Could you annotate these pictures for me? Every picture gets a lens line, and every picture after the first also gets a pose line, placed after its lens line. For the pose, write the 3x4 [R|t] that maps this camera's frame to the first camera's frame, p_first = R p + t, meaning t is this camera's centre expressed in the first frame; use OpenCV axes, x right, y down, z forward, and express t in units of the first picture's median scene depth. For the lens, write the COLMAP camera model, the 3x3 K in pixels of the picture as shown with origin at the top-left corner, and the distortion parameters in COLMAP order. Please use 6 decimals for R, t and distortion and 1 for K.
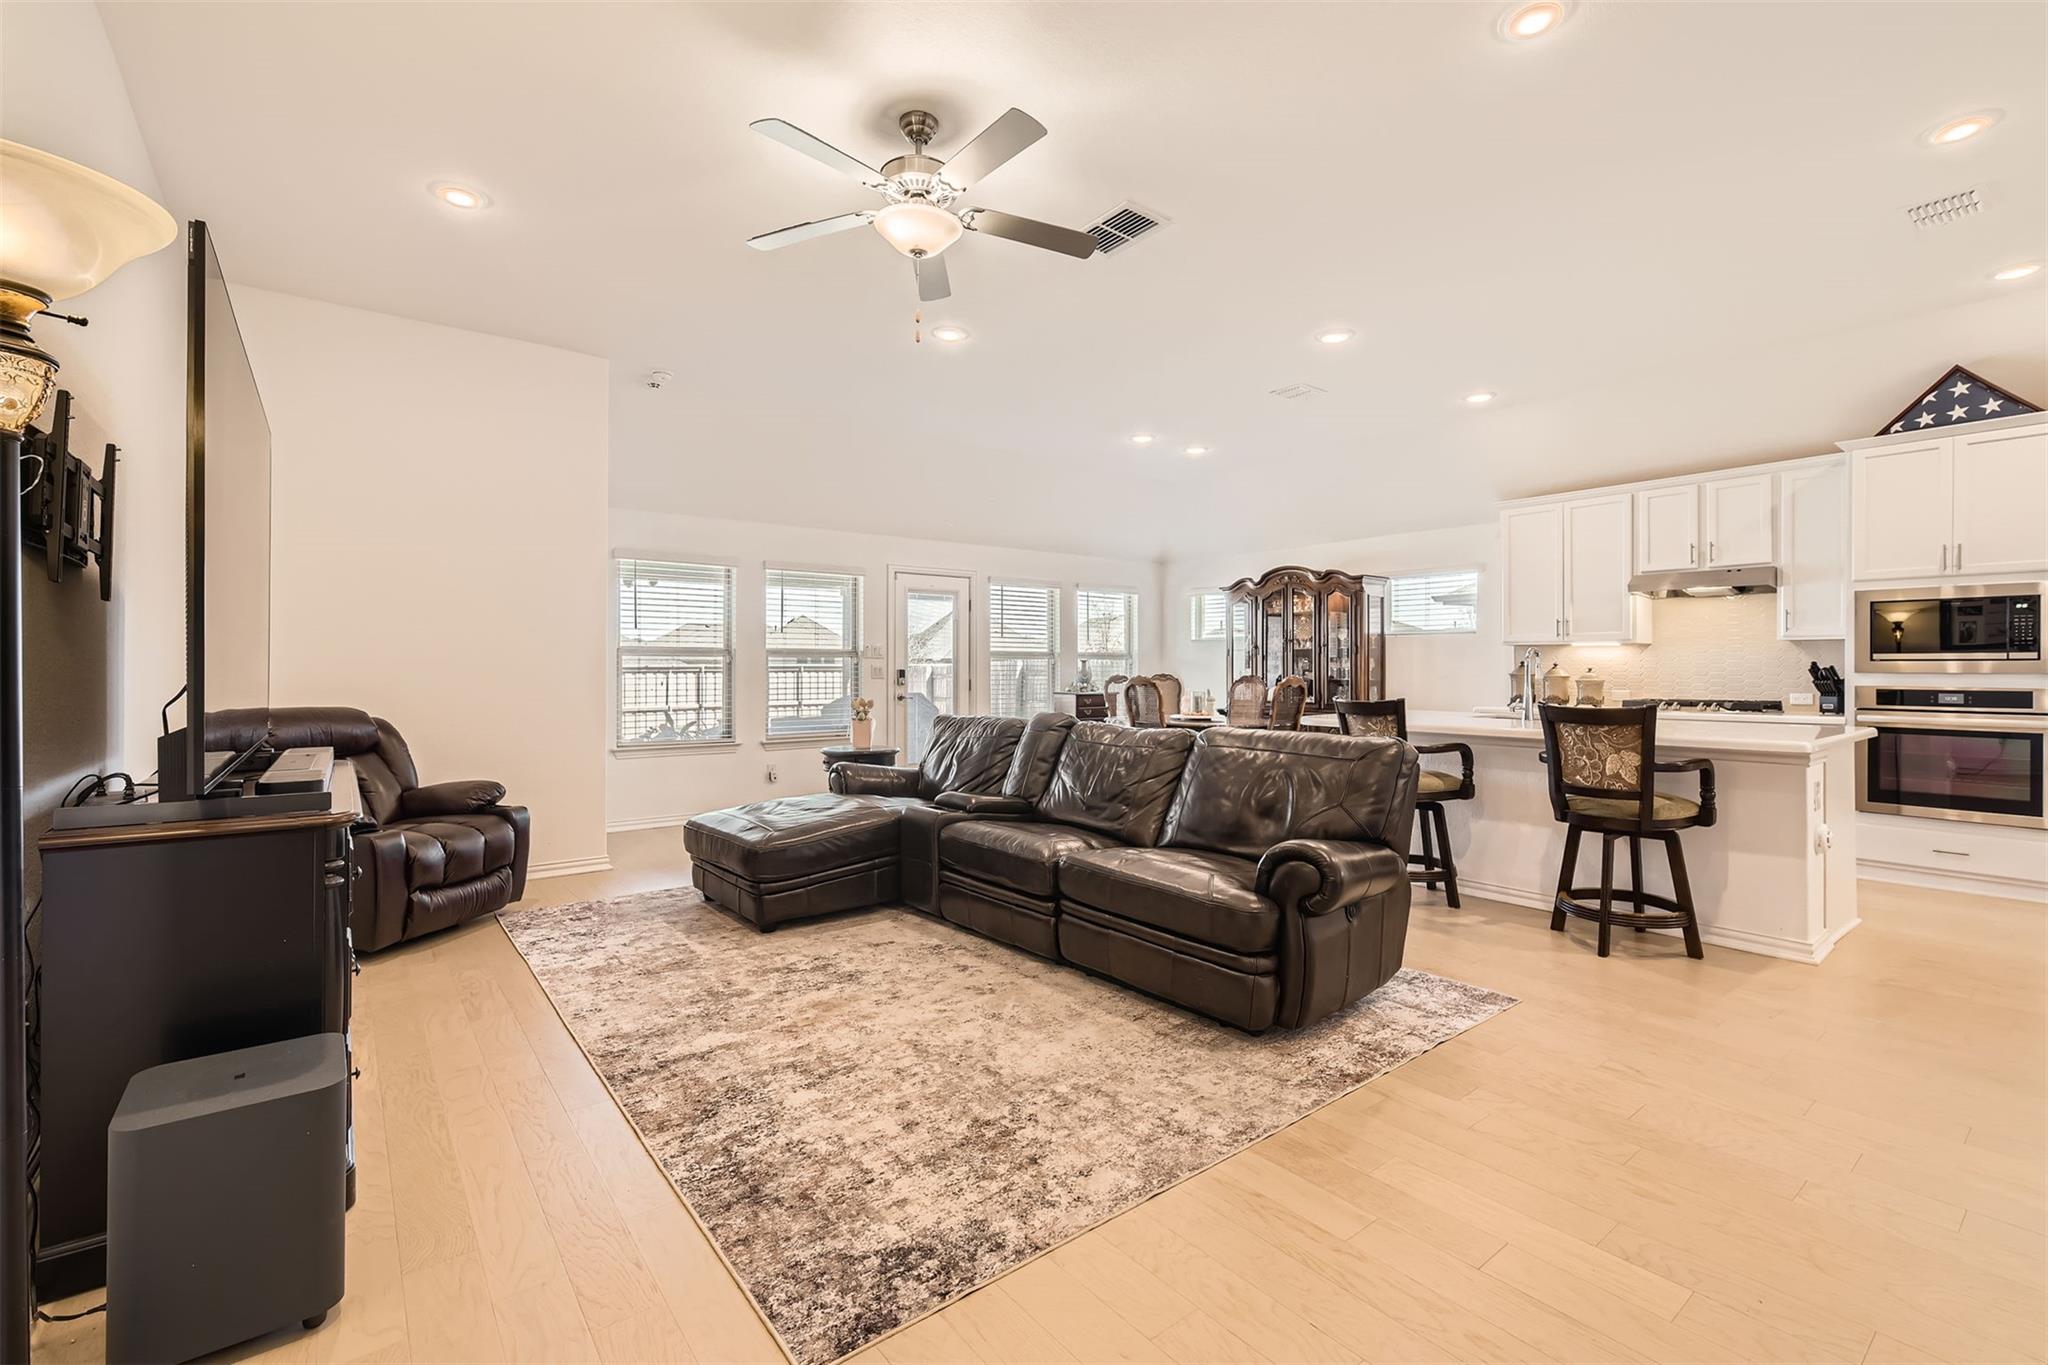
lens RADIAL K [[893.3, 0, 1038.1], [0, 893.3, 664.2], [0, 0, 1]] dist [0.012190, 0.000024]
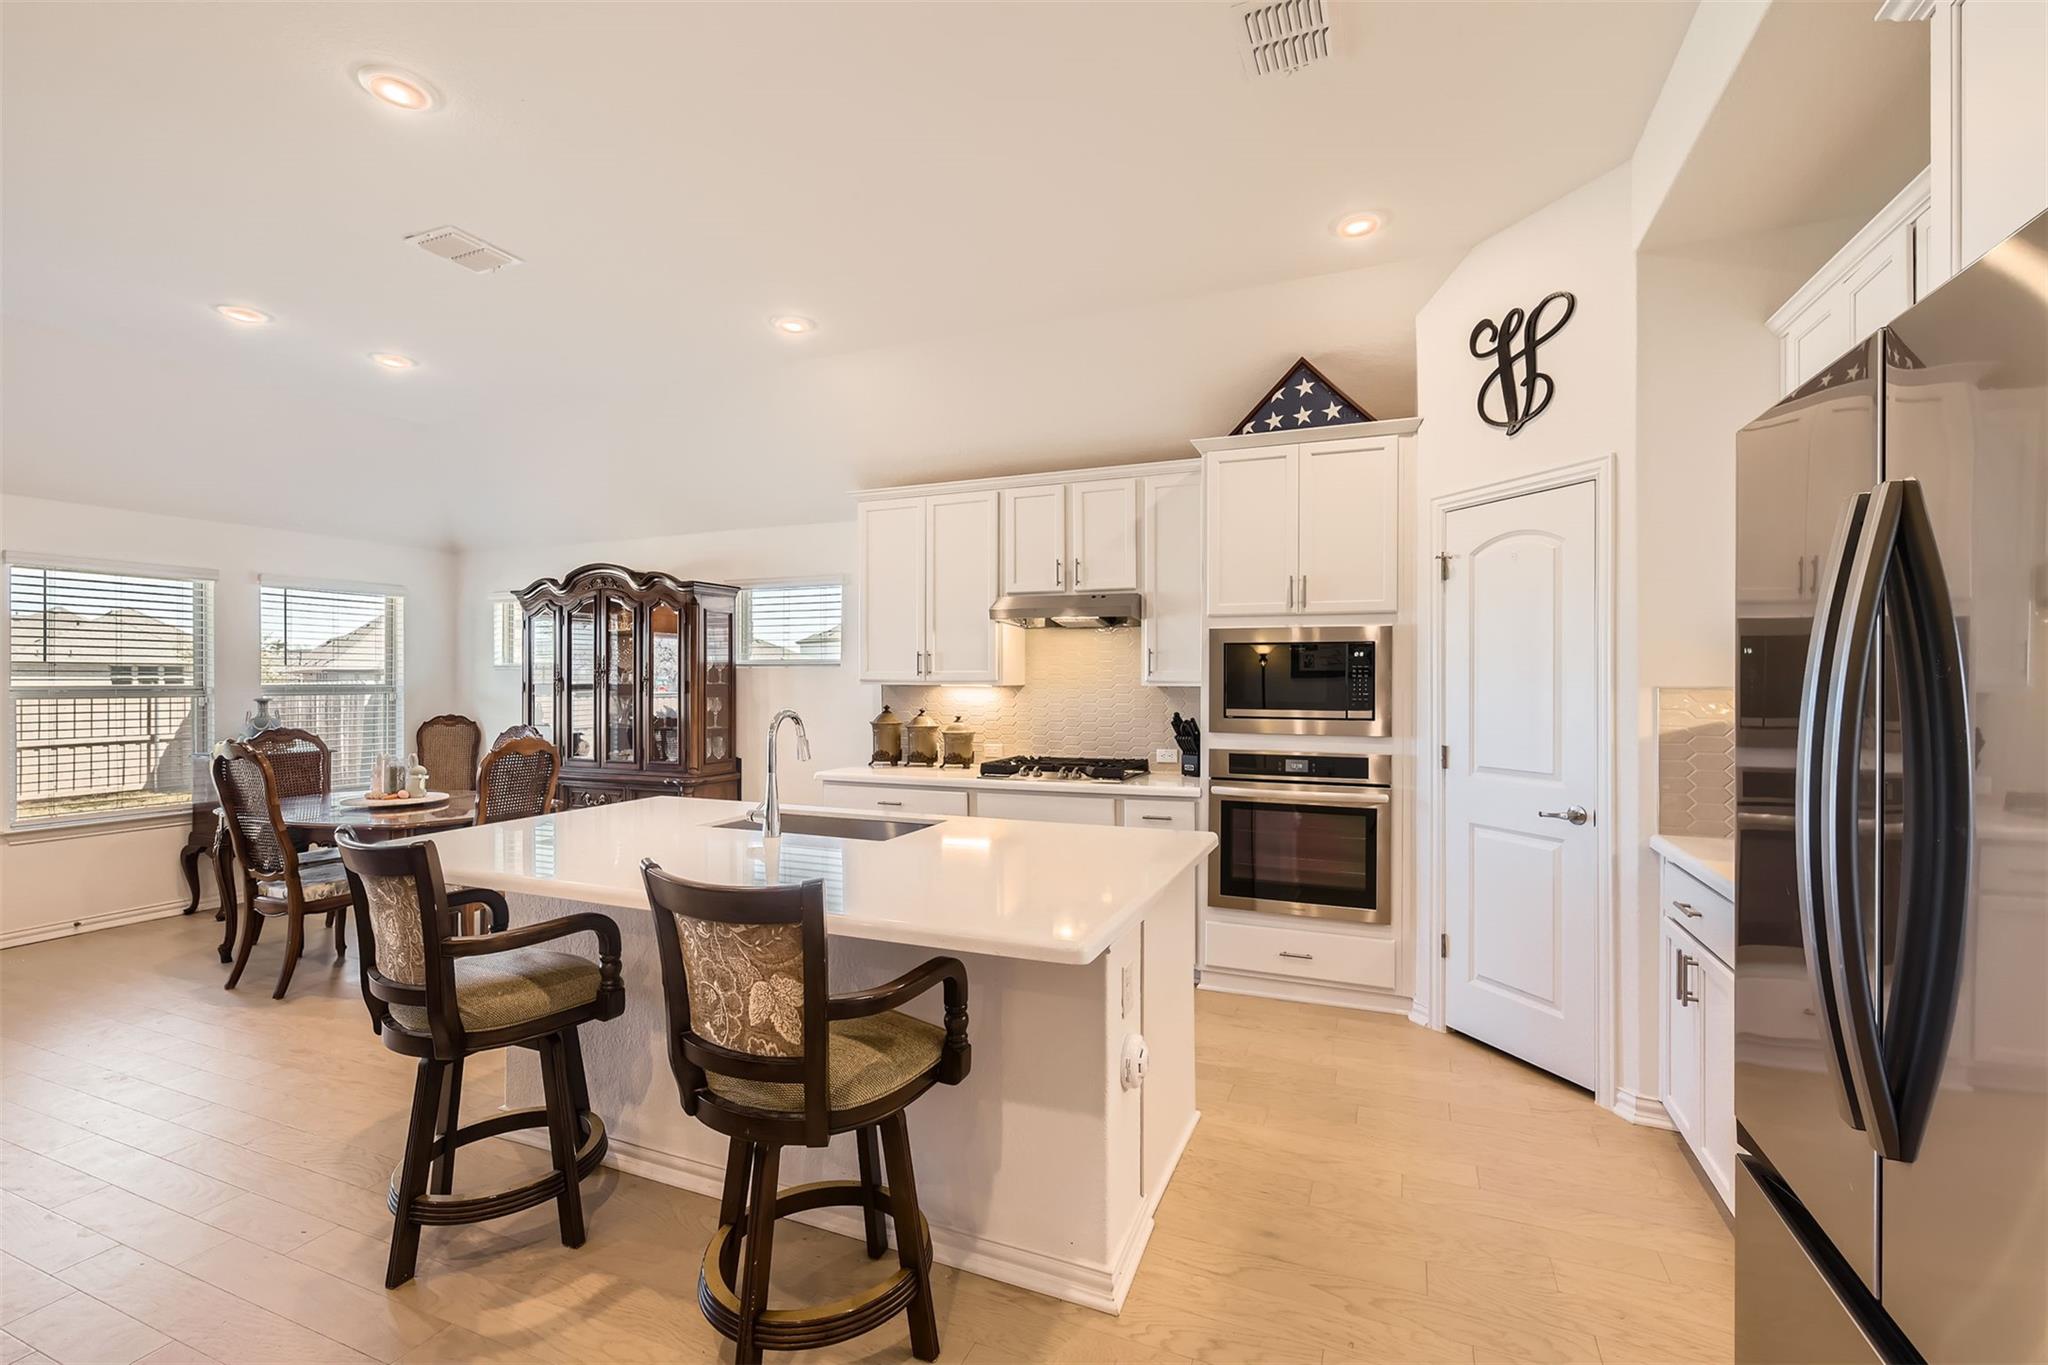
lens RADIAL K [[893.3, 0, 1023.2], [0, 893.3, 676.4], [0, 0, 1]] dist [0.012190, 0.000024]
pose [[0.882075, 0.001055, 0.471108, 0.351917], [-0.002344, 0.999995, 0.002151, -0.036610], [-0.471103, -0.003002, 0.882073, 0.345776]]
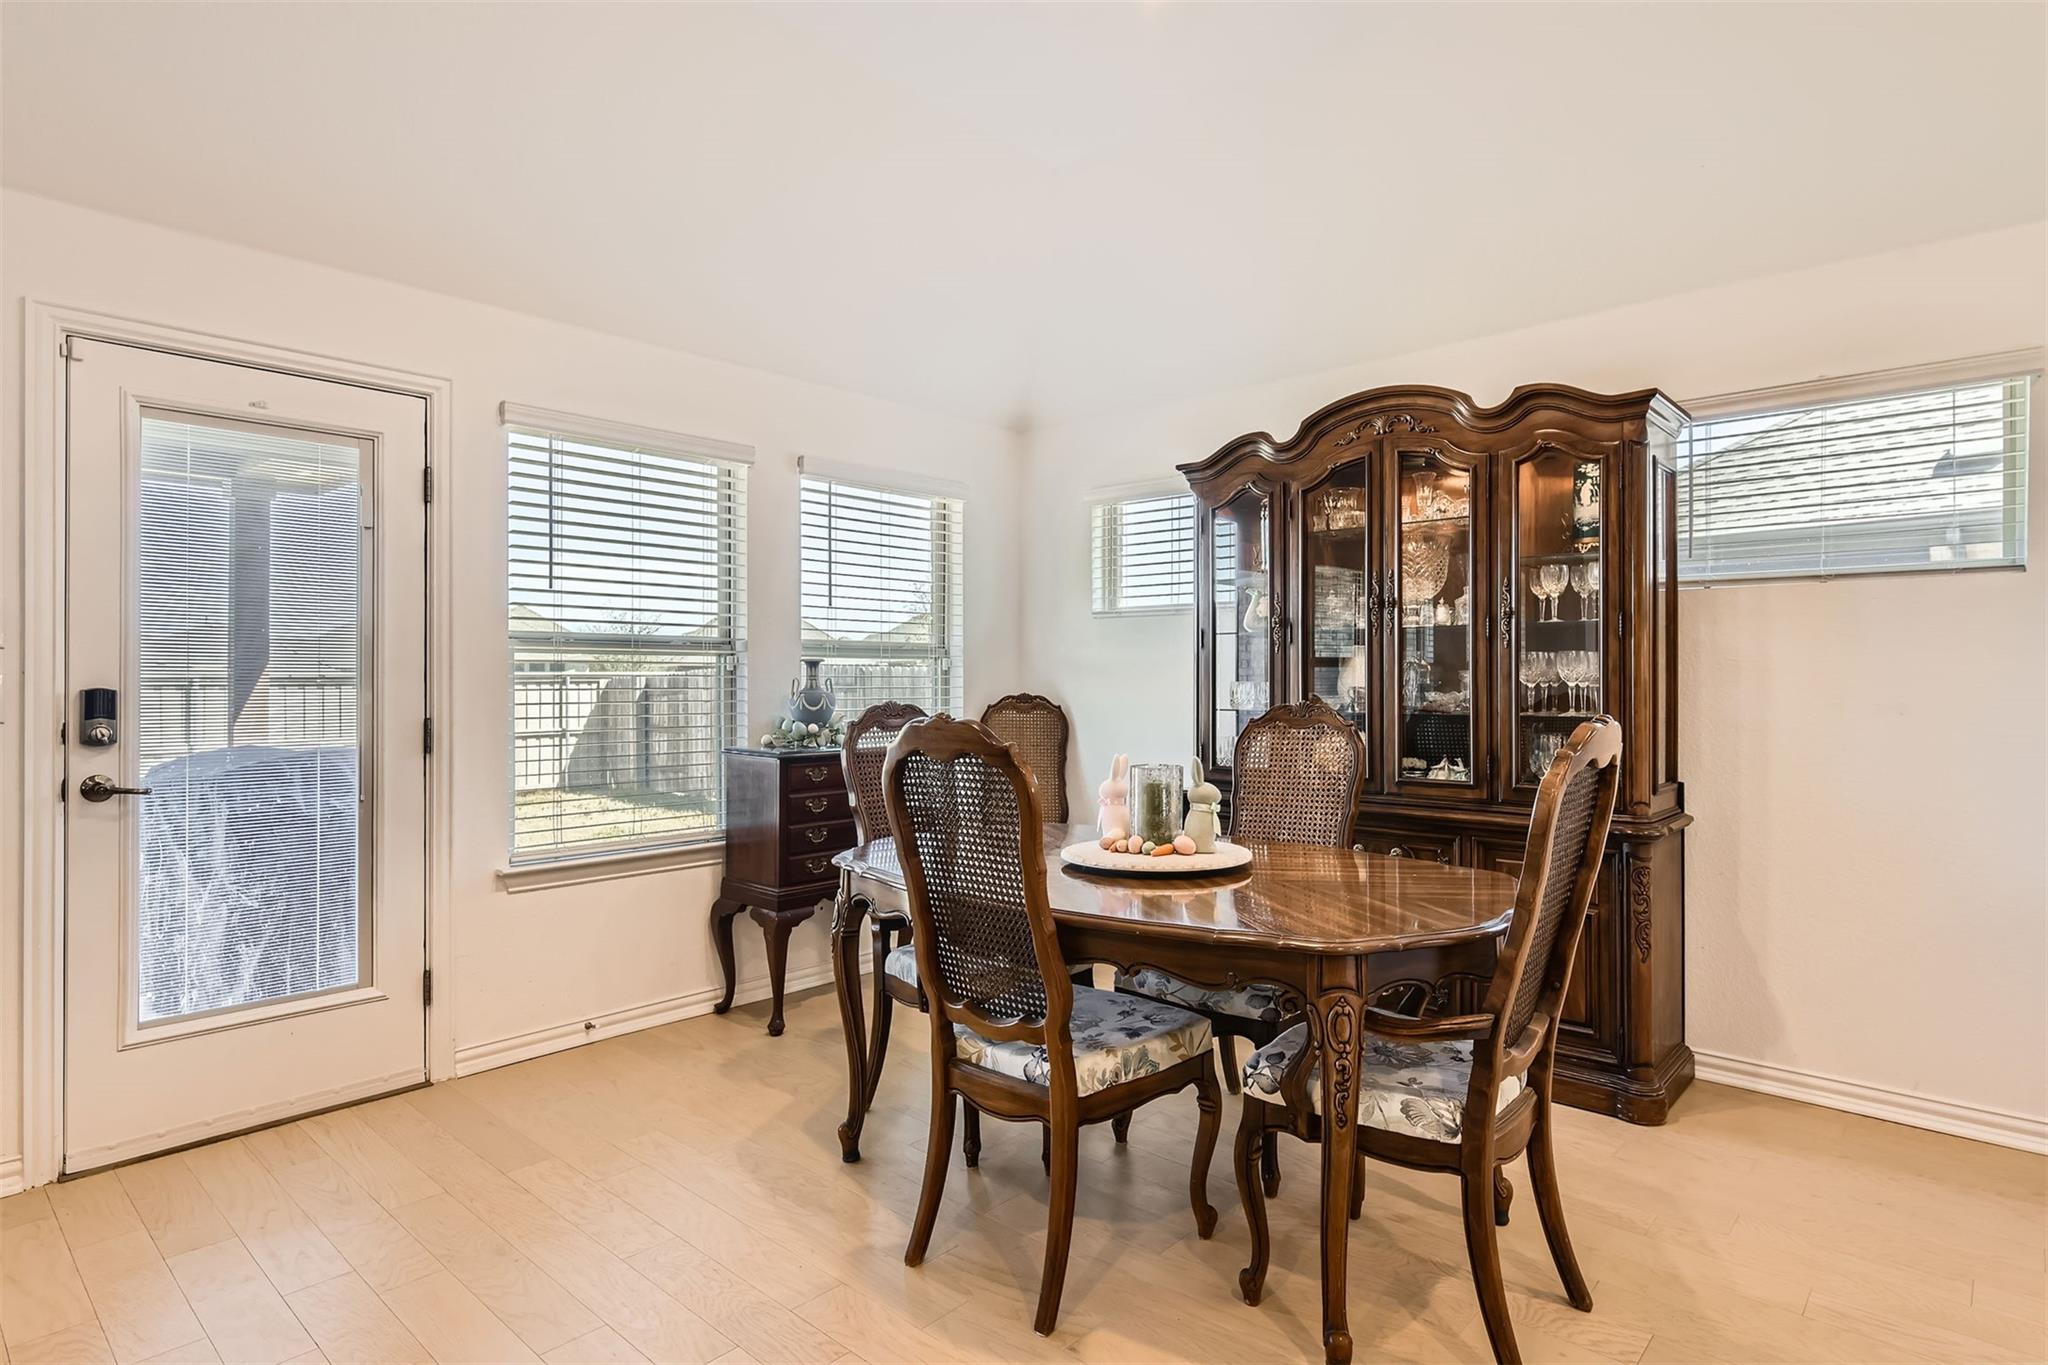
lens RADIAL K [[1094.5, 0, 1027.2], [0, 1094.5, 676.1], [0, 0, 1]] dist [0.031285, 0.000306]
pose [[0.988688, 0.000867, 0.149986, 0.114464], [-0.001350, 0.999994, 0.003121, 0.000923], [-0.149982, -0.003289, 0.988683, 0.874173]]
